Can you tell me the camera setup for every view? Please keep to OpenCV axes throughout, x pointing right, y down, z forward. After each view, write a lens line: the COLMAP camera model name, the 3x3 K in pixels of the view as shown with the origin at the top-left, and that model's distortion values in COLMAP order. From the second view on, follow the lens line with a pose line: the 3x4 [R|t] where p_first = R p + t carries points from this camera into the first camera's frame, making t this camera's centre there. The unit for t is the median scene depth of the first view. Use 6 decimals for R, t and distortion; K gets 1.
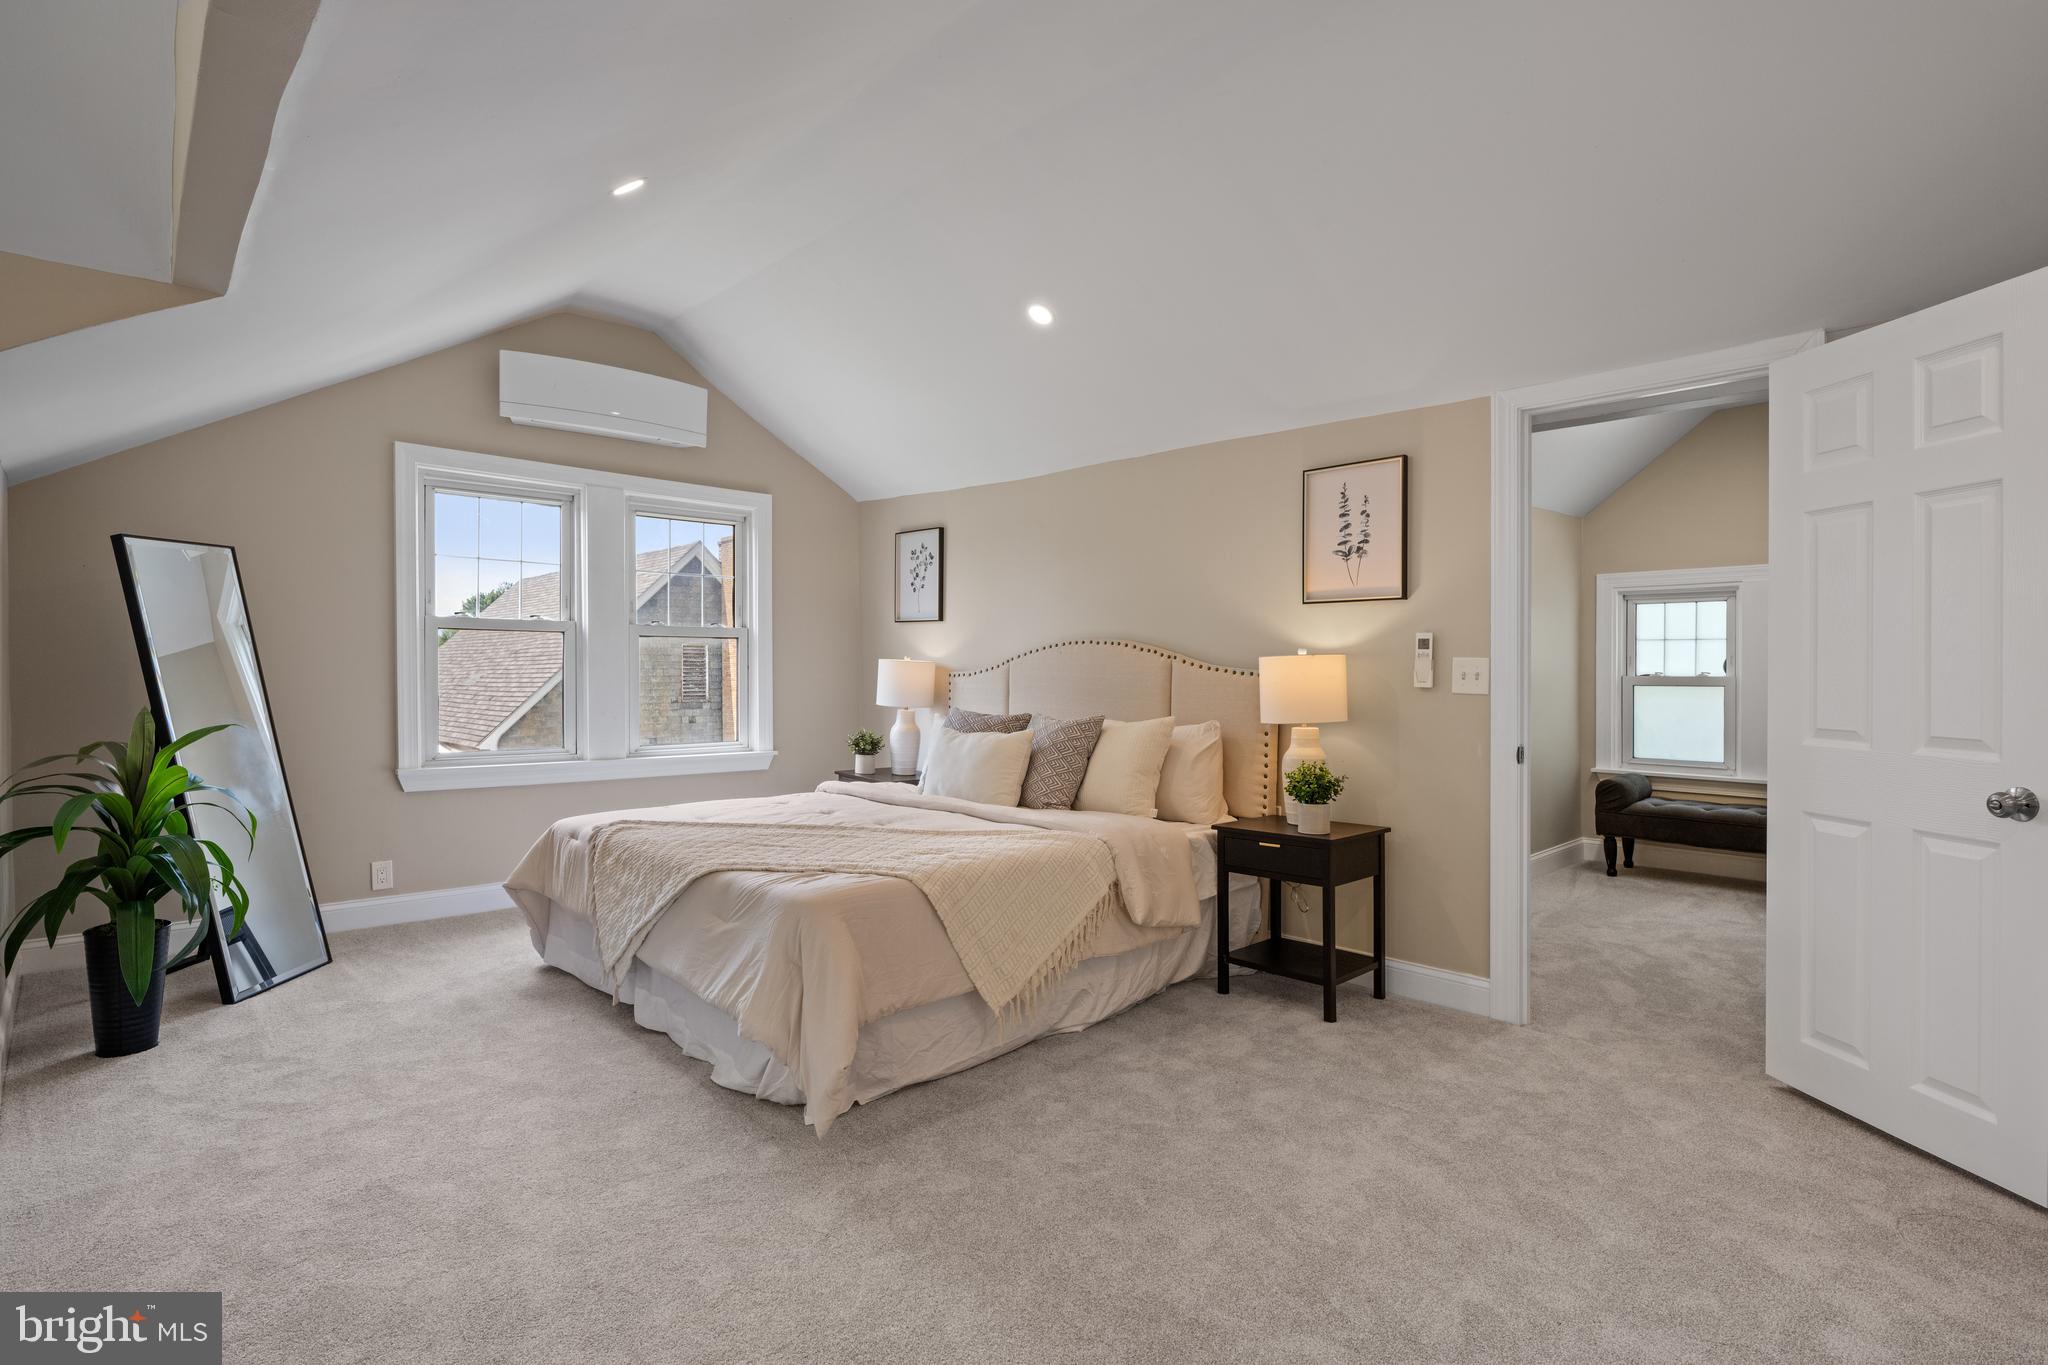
lens RADIAL K [[1030.5, 0, 1013.5], [0, 1030.5, 675.6], [0, 0, 1]] dist [-0.000883, 0.000328]
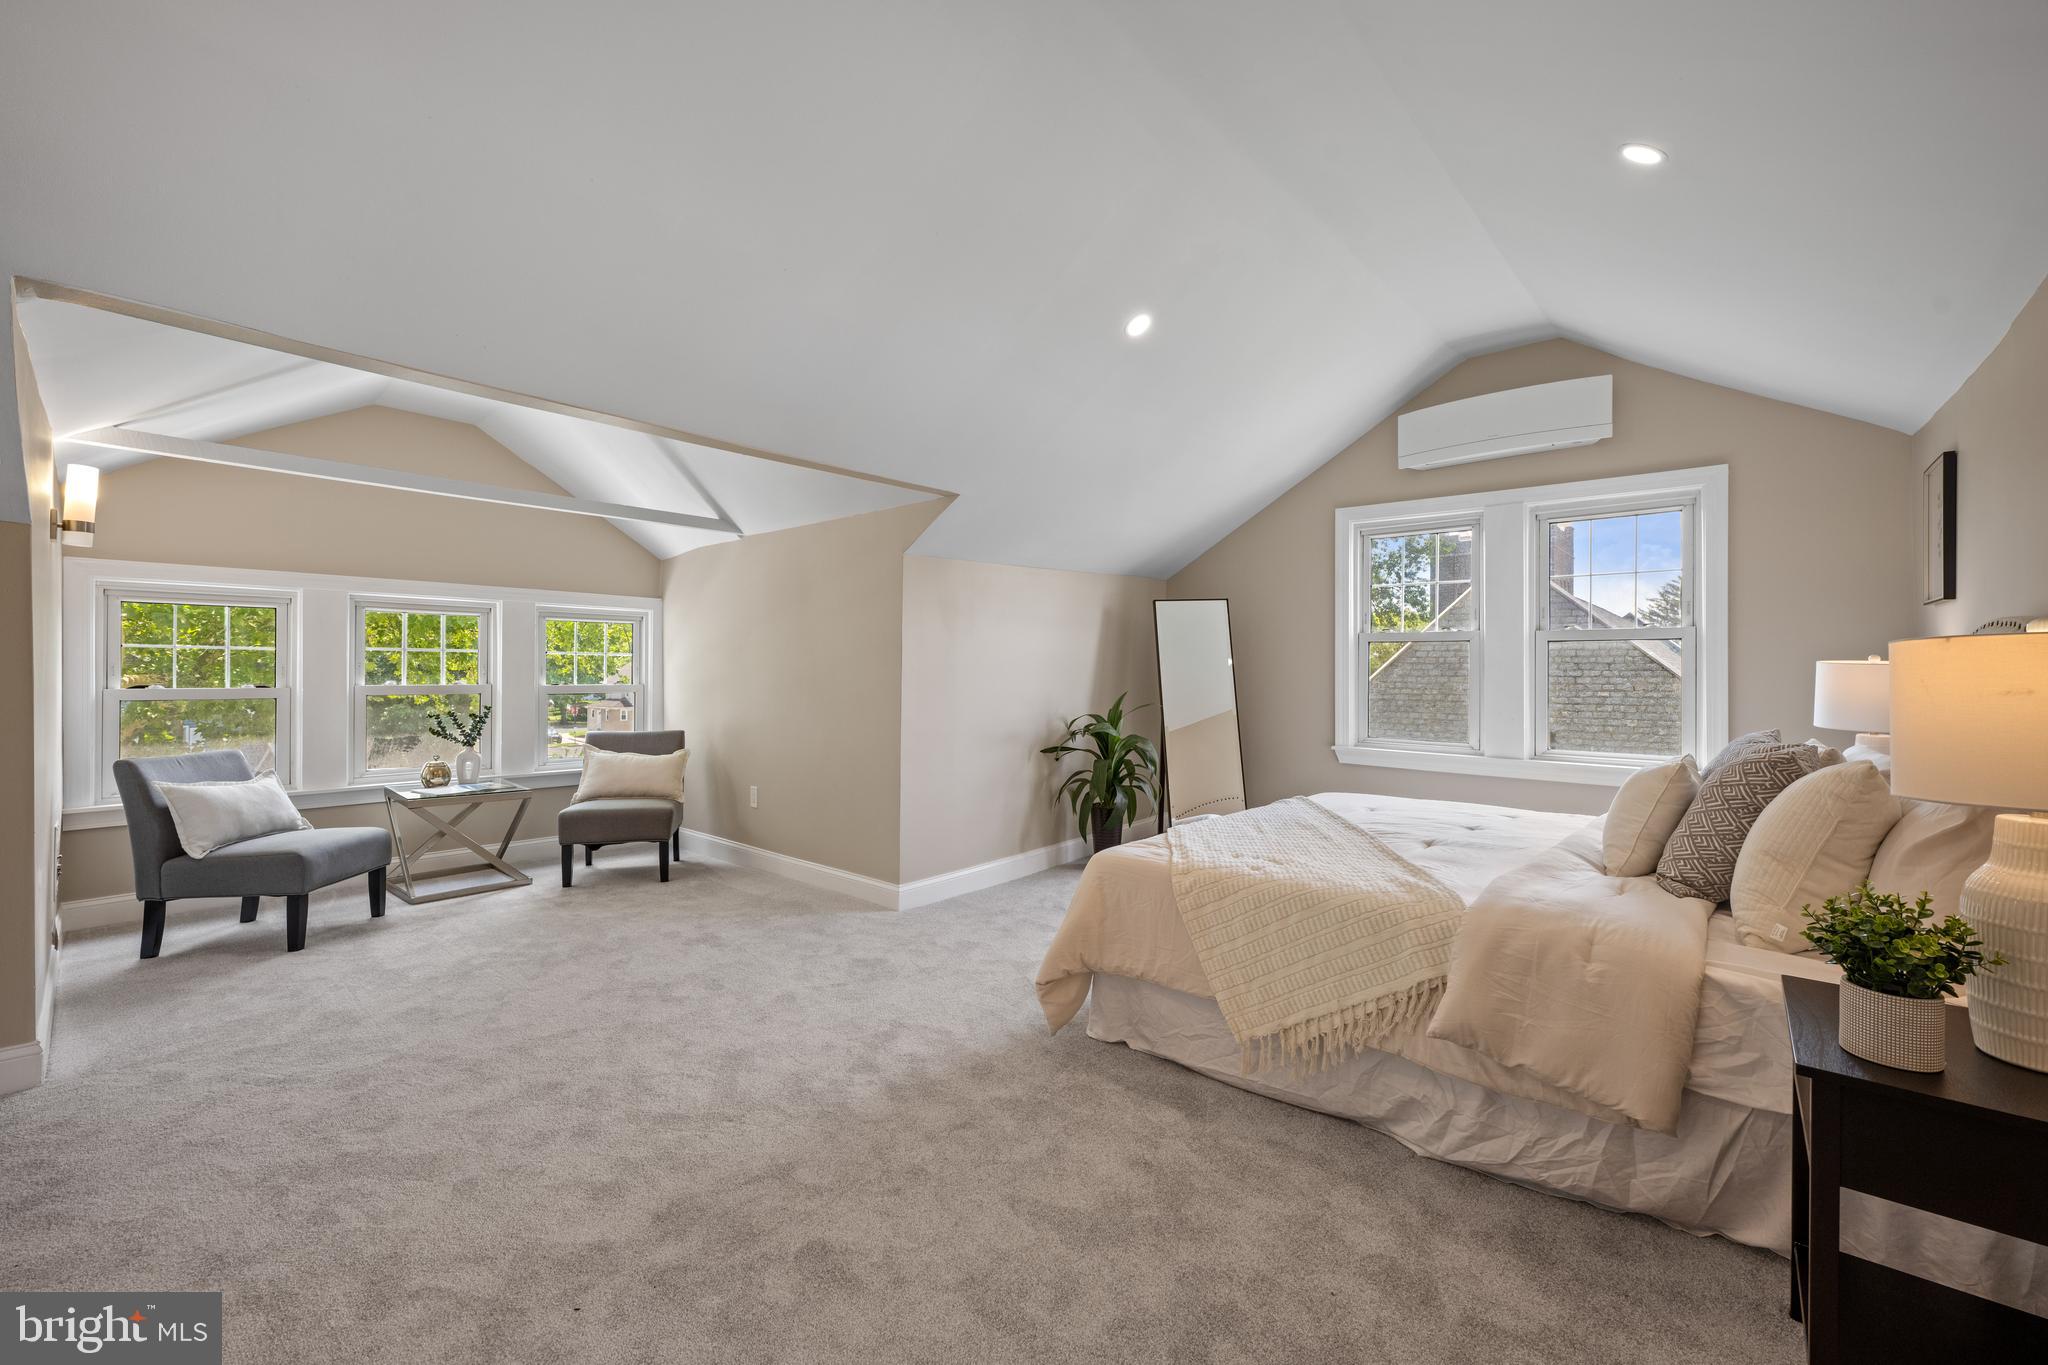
lens RADIAL K [[808.6, 0, 1022.2], [0, 808.6, 679.4], [0, 0, 1]] dist [0.000362, 0.000237]
pose [[0.121321, 0.007826, -0.992582, 0.620082], [-0.012637, 0.999900, 0.006340, 0.000672], [0.992533, 0.011774, 0.121408, 0.649953]]
